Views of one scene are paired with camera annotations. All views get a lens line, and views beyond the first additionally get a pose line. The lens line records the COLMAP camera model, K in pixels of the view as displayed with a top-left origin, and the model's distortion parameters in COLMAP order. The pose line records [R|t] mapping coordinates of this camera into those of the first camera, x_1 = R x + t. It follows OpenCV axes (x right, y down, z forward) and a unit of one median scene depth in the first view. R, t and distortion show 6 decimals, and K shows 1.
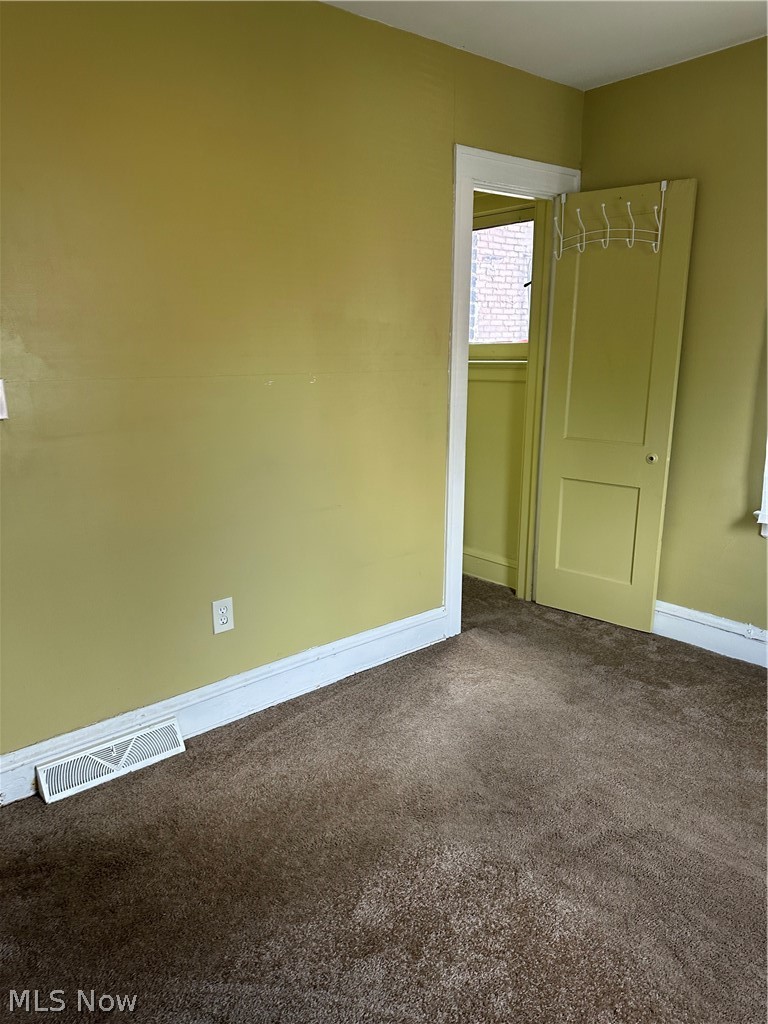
lens RADIAL K [[720.8, 0, 384.4], [0, 720.8, 511.9], [0, 0, 1]] dist [0.005493, -0.018470]
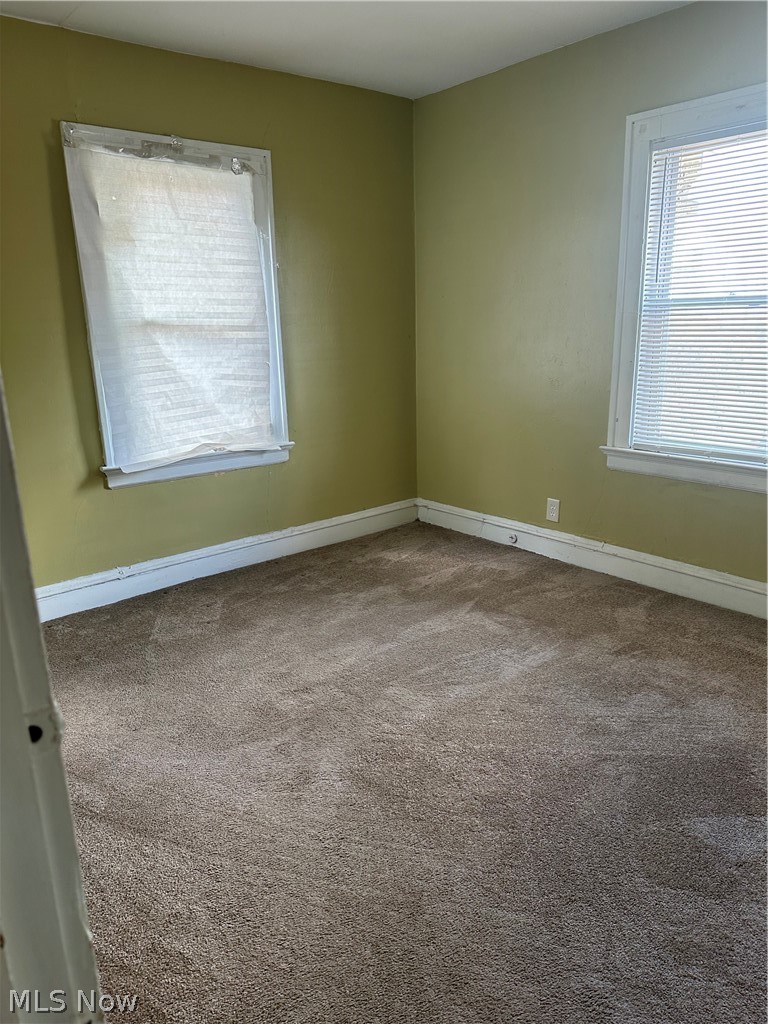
lens RADIAL K [[720.8, 0, 387.1], [0, 720.8, 514.8], [0, 0, 1]] dist [0.005493, -0.018470]
pose [[0.001155, -0.266370, 0.963870, -0.562529], [0.253270, 0.932522, 0.257404, -0.105184], [-0.967395, 0.243822, 0.068540, 0.499756]]
